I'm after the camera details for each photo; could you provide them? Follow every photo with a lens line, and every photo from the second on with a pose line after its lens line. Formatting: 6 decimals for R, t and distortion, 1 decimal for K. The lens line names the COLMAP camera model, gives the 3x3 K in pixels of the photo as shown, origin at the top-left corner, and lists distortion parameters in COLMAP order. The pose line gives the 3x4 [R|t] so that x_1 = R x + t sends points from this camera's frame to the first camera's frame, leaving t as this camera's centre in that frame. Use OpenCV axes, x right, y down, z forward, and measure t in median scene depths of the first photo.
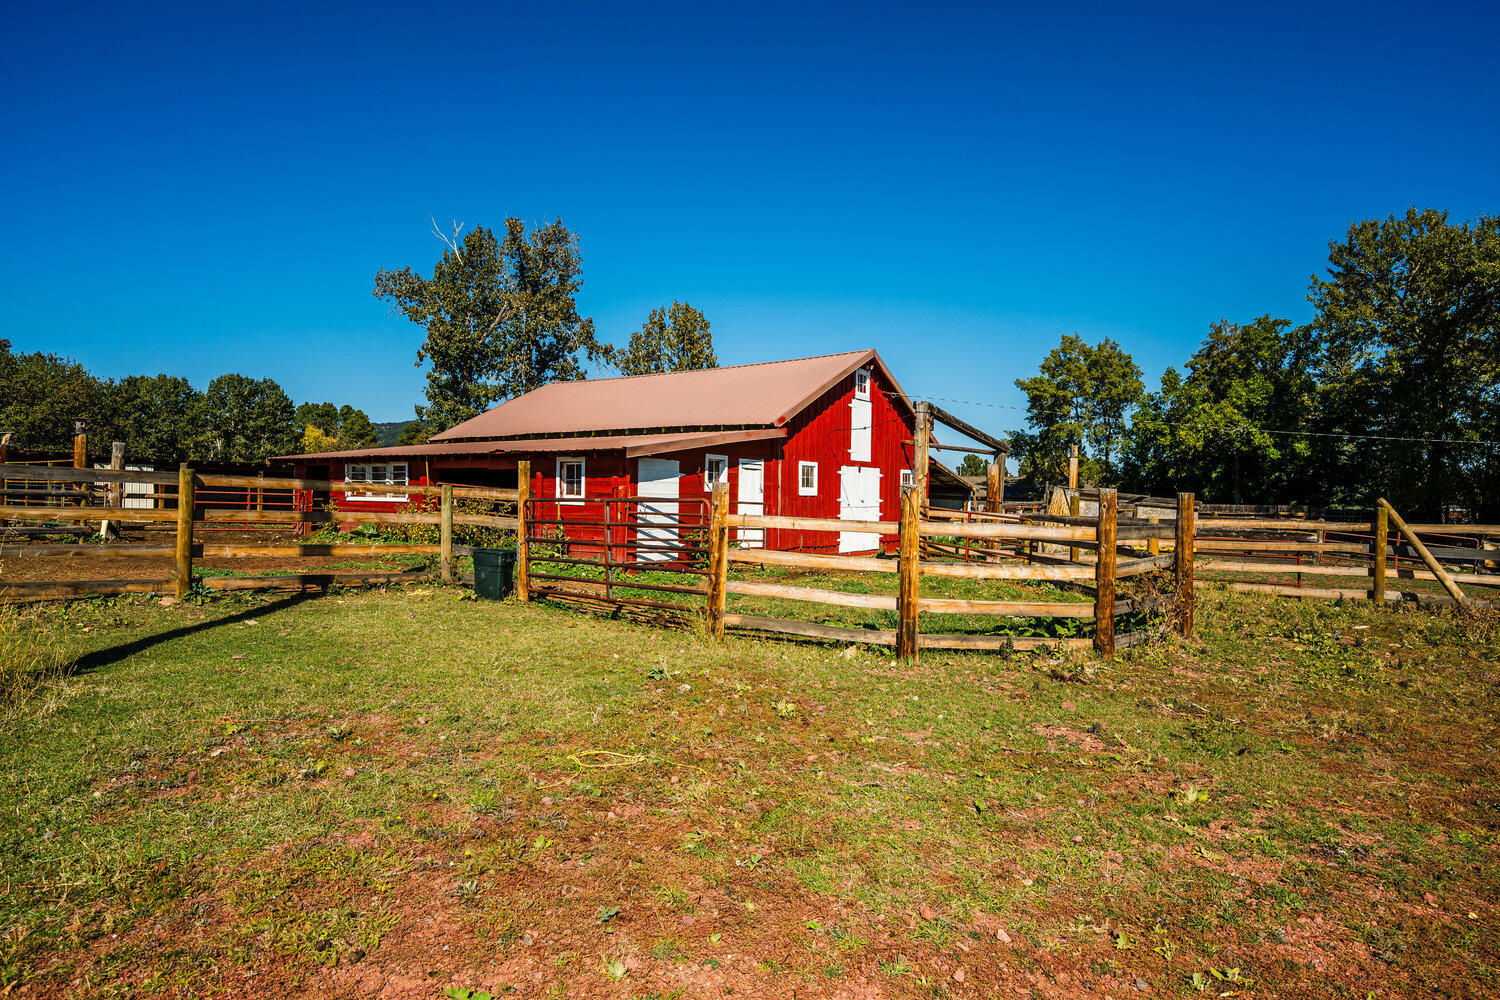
lens RADIAL K [[843.2, 0, 754.0], [0, 843.2, 504.7], [0, 0, 1]] dist [0.003840, -0.000555]
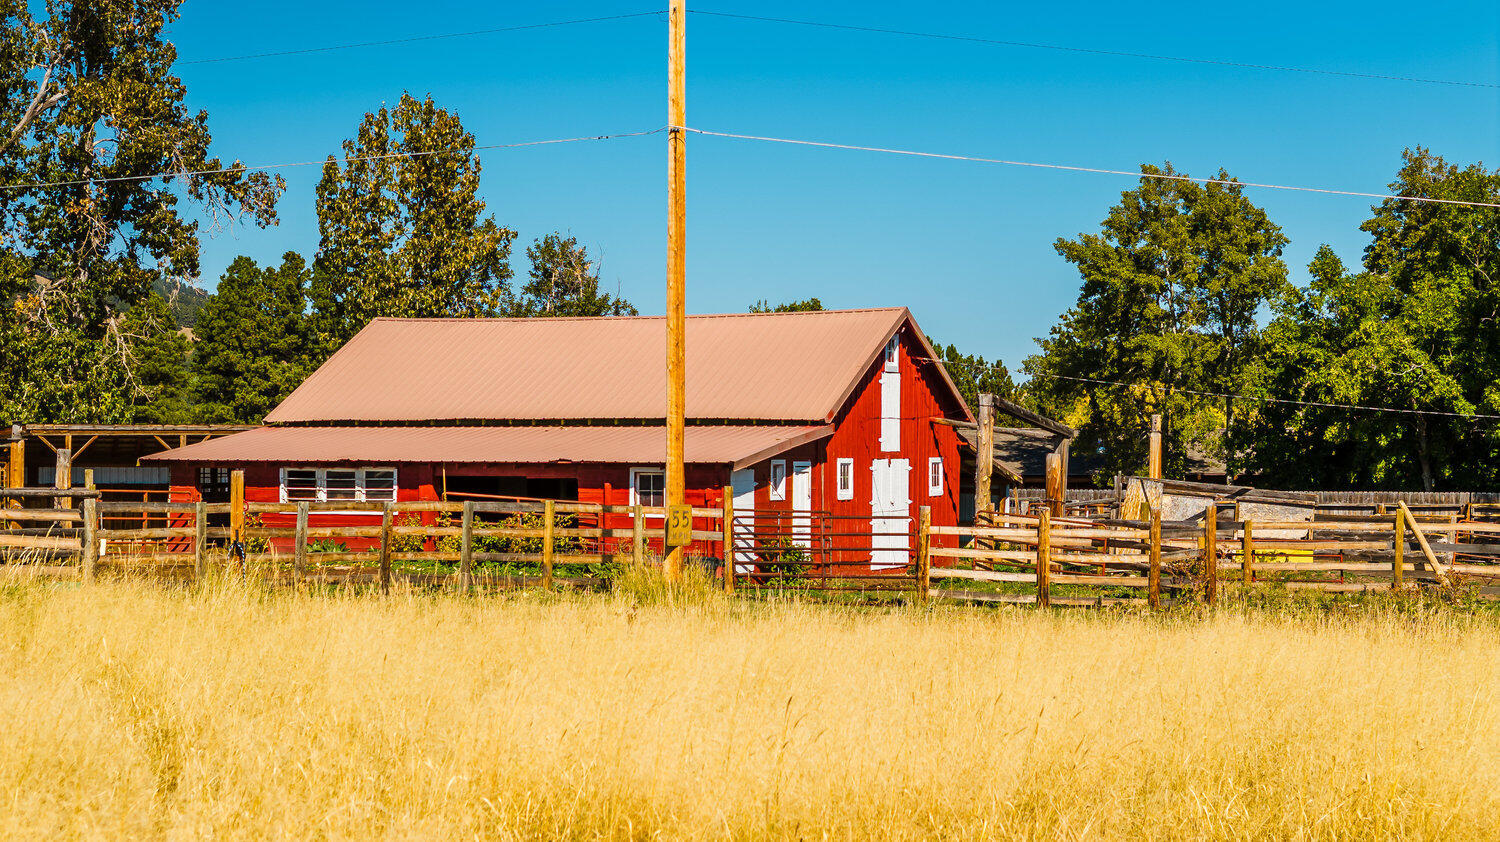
lens RADIAL K [[3069.8, 0, 749.2], [0, 3069.8, 422.2], [0, 0, 1]] dist [-0.053948, 0.000000]
pose [[0.977040, -0.008705, 0.212877, -0.528594], [0.011999, 0.999827, -0.014185, -0.035600], [-0.212717, 0.016413, 0.976976, -1.520354]]
